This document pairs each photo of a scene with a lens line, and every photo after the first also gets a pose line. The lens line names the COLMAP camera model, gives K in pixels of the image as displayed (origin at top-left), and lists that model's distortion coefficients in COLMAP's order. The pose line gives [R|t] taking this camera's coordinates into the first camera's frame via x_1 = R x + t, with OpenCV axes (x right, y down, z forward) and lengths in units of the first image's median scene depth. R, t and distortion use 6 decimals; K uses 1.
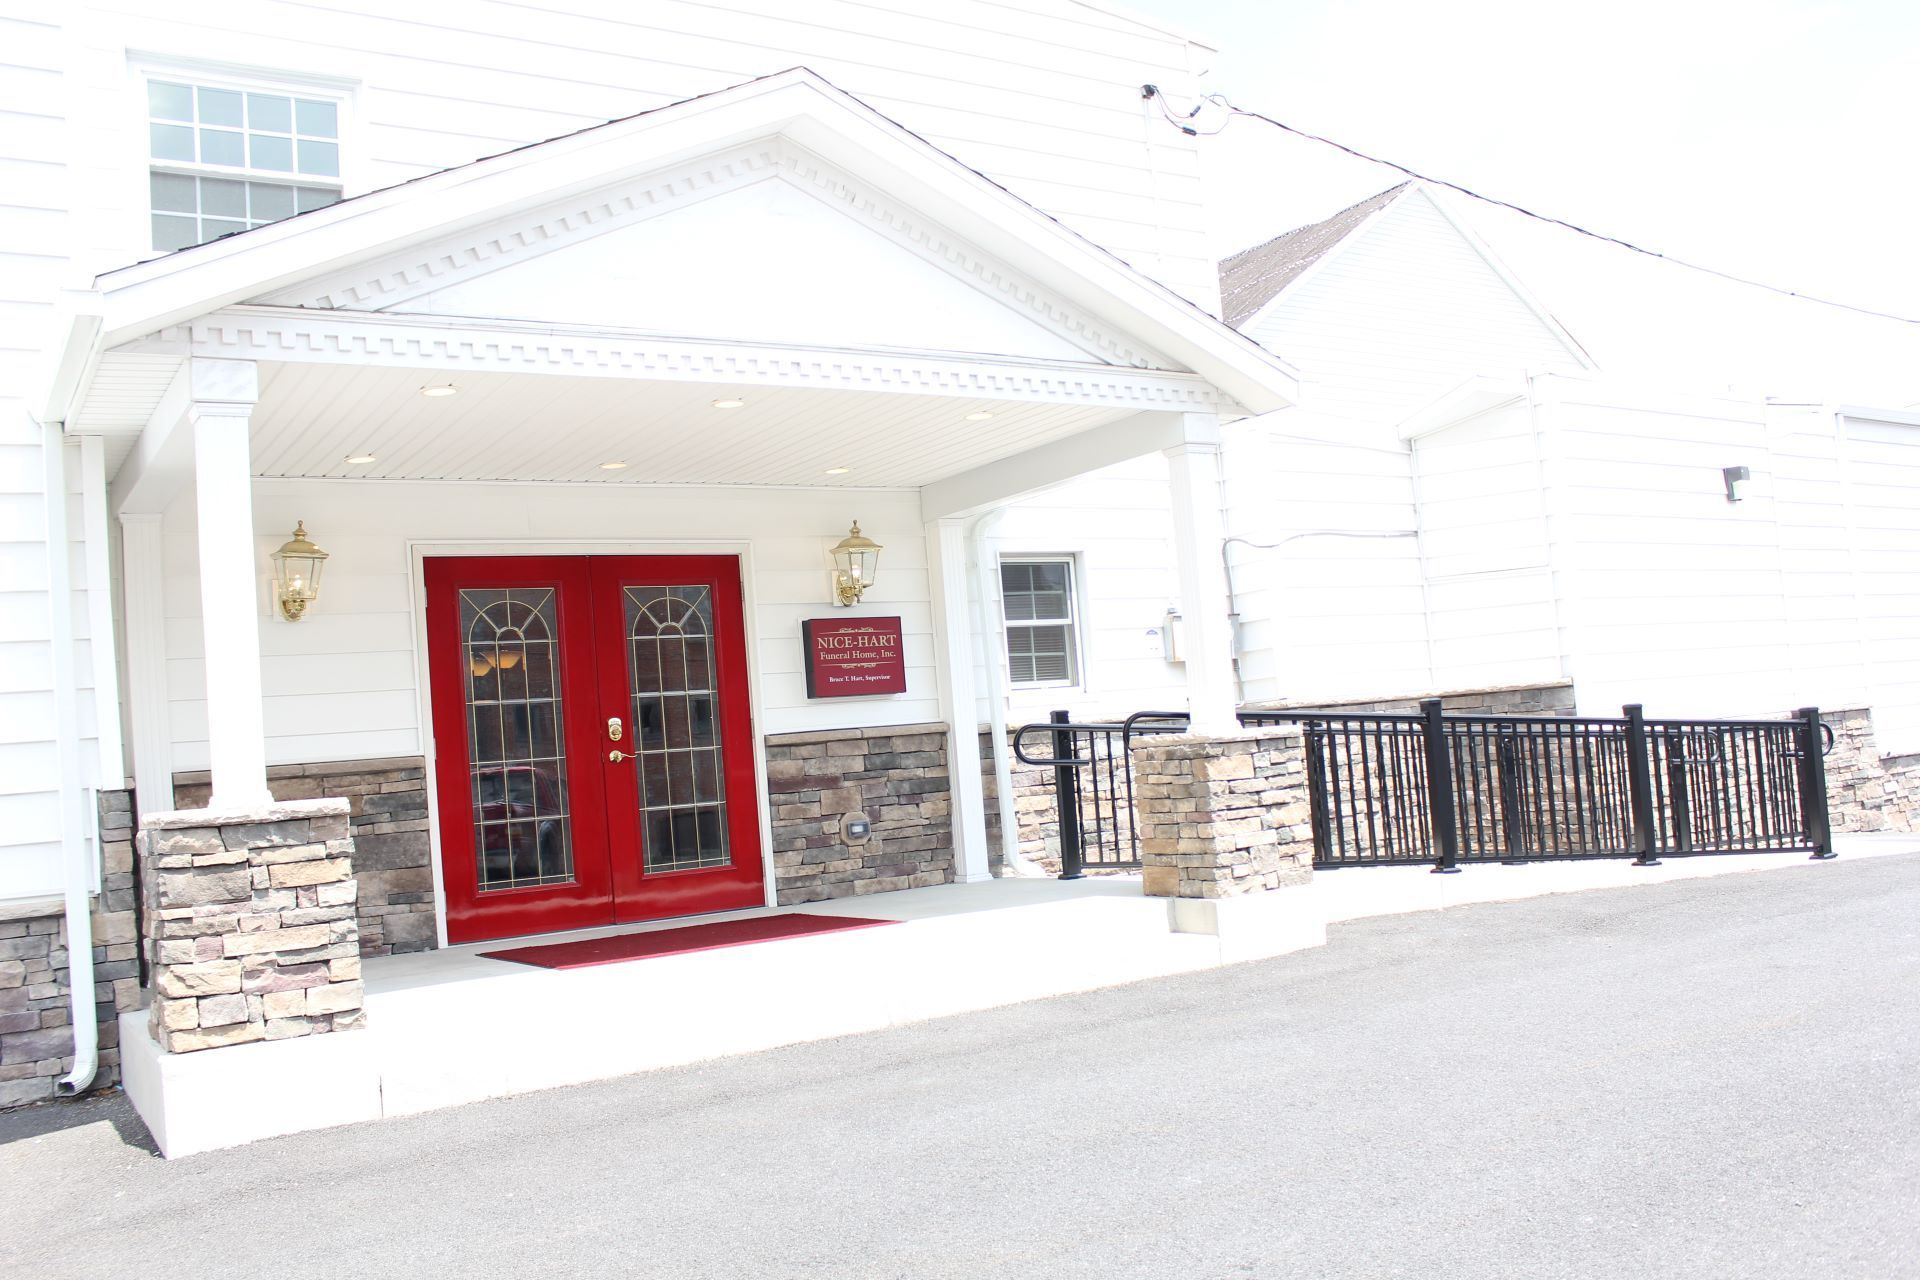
lens RADIAL K [[1678.6, 0, 957.0], [0, 1678.6, 653.0], [0, 0, 1]] dist [-0.124801, 0.012184]
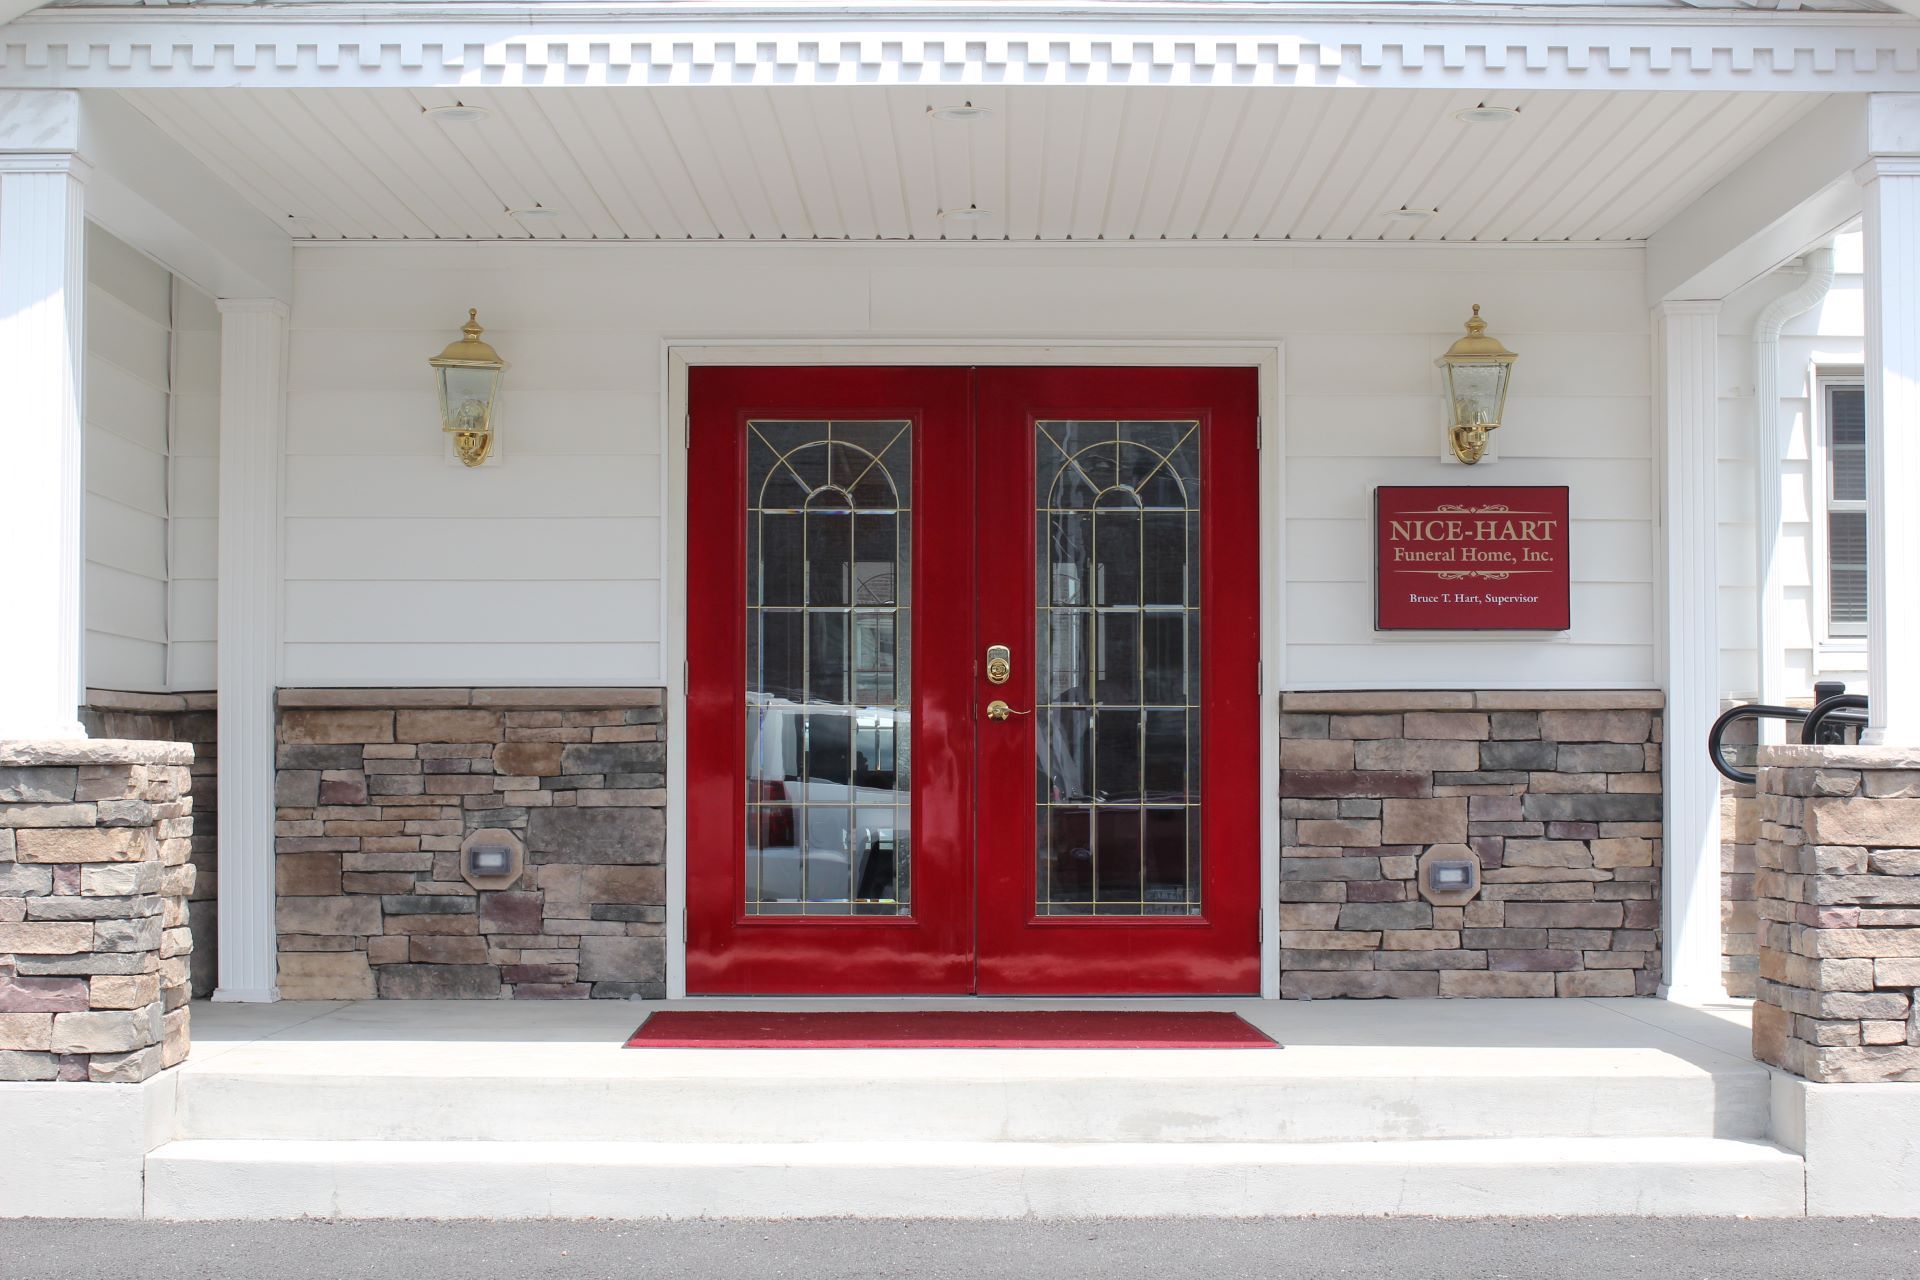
lens RADIAL K [[3080.3, 0, 957.6], [0, 3080.3, 639.2], [0, 0, 1]] dist [-0.099354, 0.000000]
pose [[0.831814, 0.059185, -0.551891, 0.366156], [-0.035669, 0.997943, 0.053259, -0.019475], [0.553908, -0.024616, 0.832214, 0.090076]]
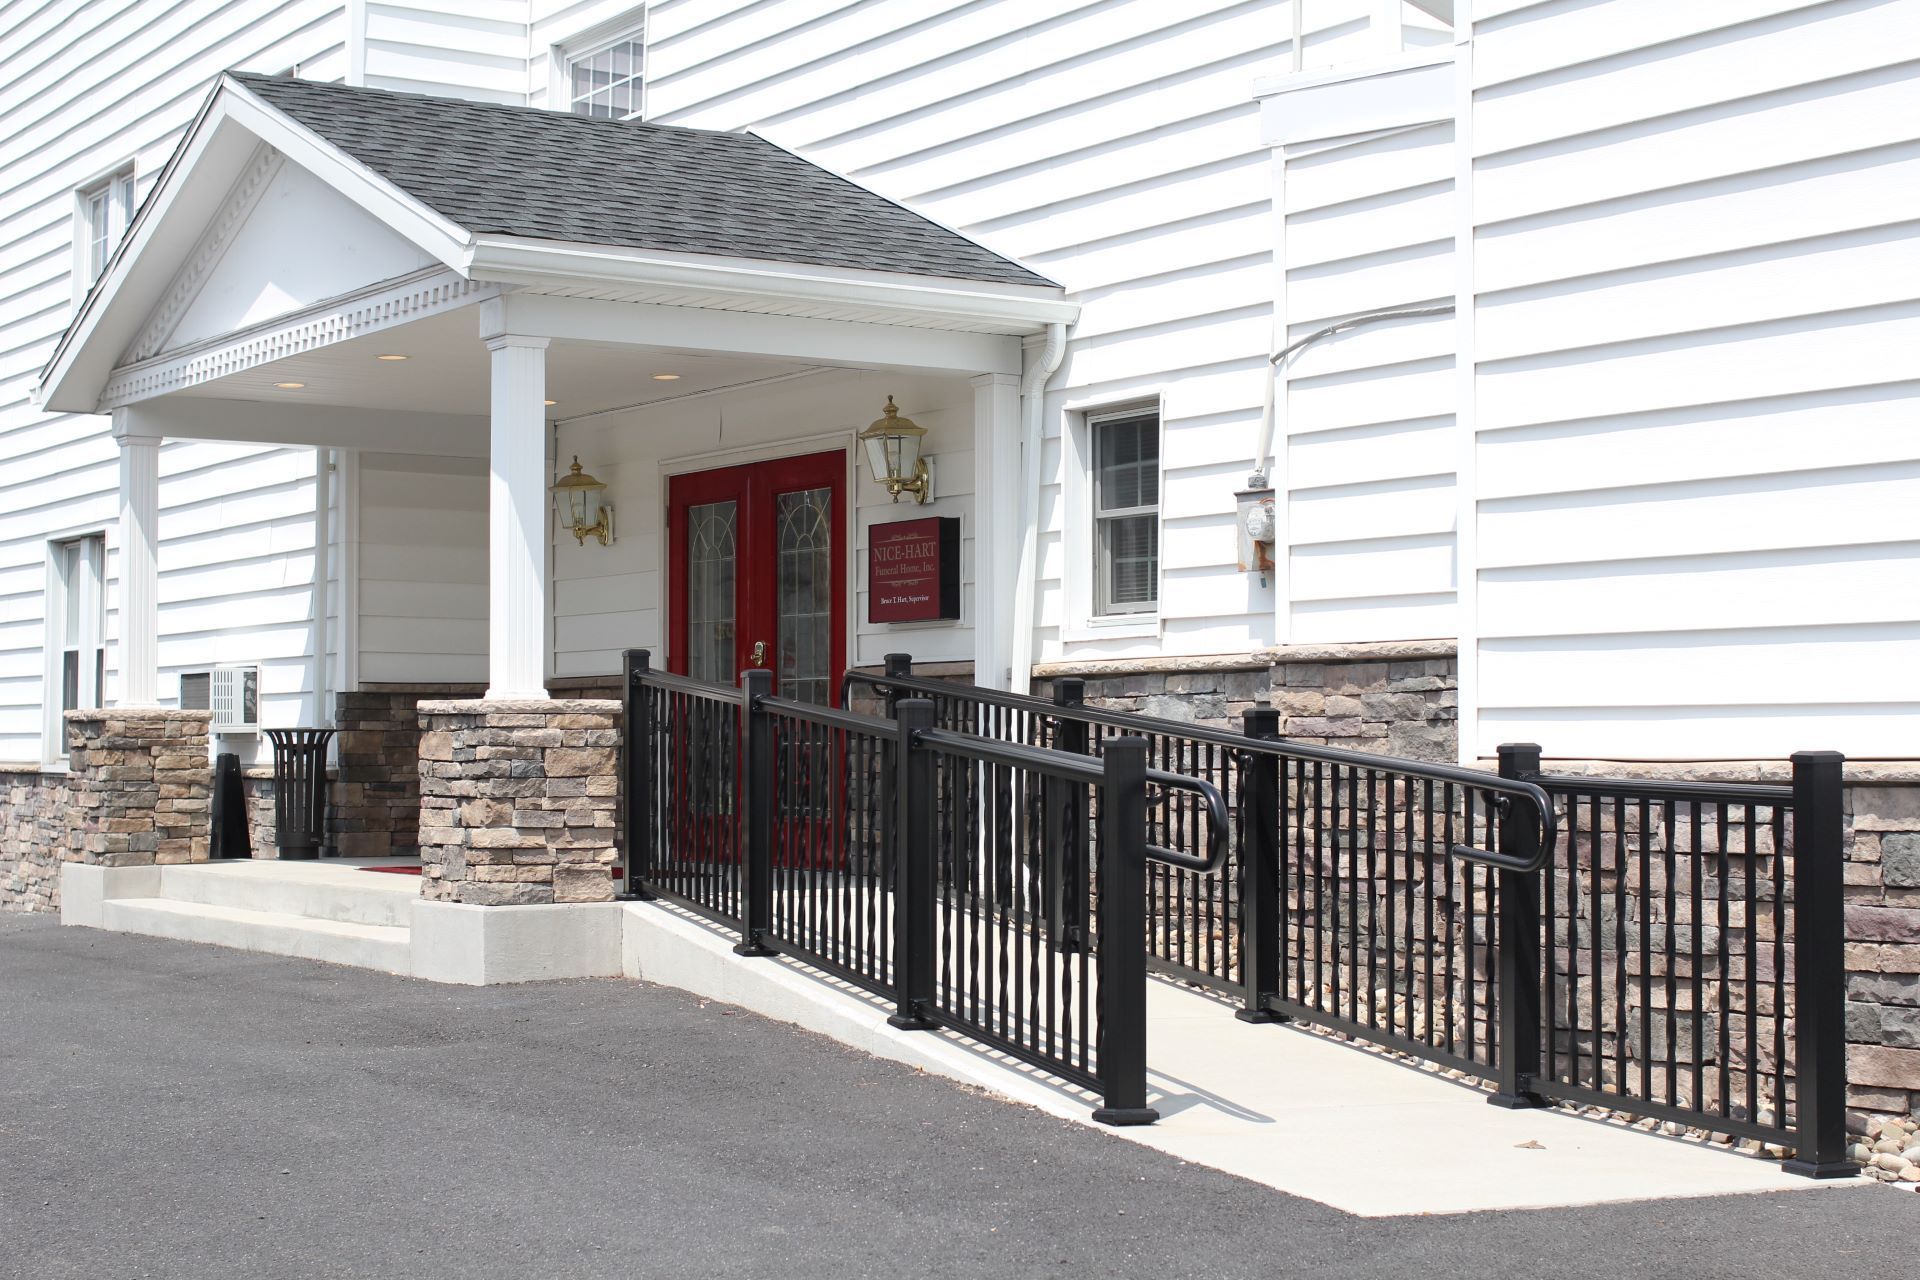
lens RADIAL K [[3080.3, 0, 960.5], [0, 3080.3, 637.6], [0, 0, 1]] dist [-0.099354, 0.000000]
pose [[0.004390, 0.045587, -0.998951, 1.422484], [0.060523, 0.997117, 0.045769, -0.032280], [0.998157, -0.060661, 0.001618, 1.069668]]
